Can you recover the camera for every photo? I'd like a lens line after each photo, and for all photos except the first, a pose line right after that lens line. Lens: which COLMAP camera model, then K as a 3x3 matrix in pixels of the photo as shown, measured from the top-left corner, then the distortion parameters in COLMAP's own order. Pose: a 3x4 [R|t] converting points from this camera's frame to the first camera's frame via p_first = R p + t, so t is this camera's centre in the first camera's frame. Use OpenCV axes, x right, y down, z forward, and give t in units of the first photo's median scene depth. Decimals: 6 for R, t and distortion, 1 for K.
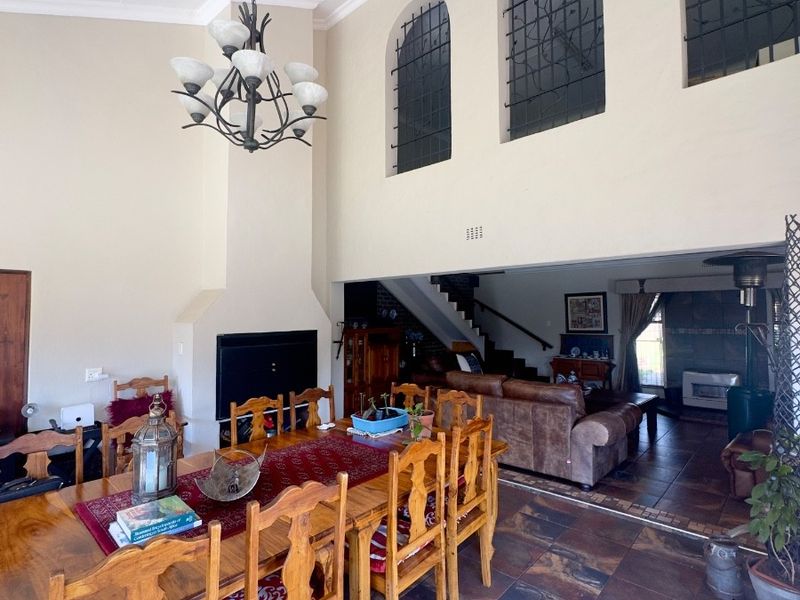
lens RADIAL K [[426.2, 0, 399.5], [0, 426.2, 300.1], [0, 0, 1]] dist [0.002532, 0.000247]
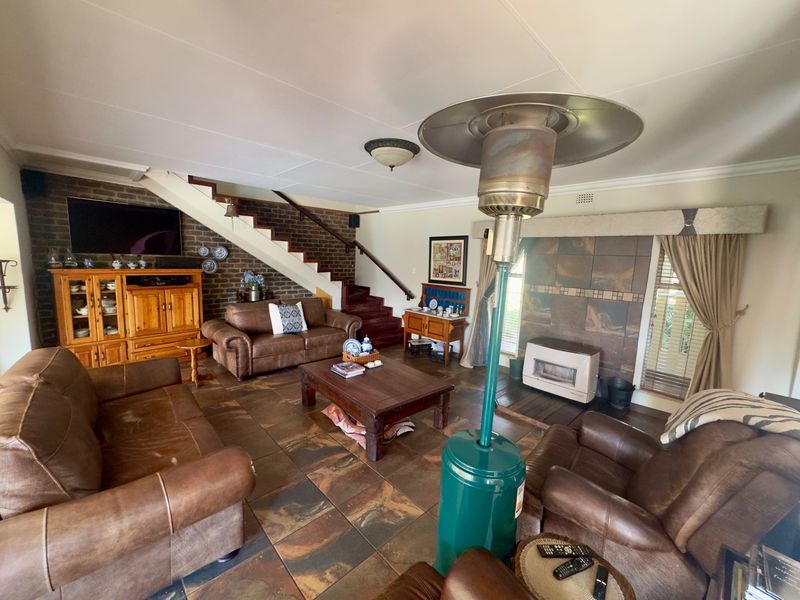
lens RADIAL K [[315.7, 0, 400.2], [0, 315.7, 299.7], [0, 0, 1]] dist [-0.002554, -0.000033]
pose [[0.997181, 0.047817, -0.057819, 0.391342], [-0.037073, 0.983982, 0.174370, 0.000725], [0.065231, -0.171735, 0.982981, 0.370327]]
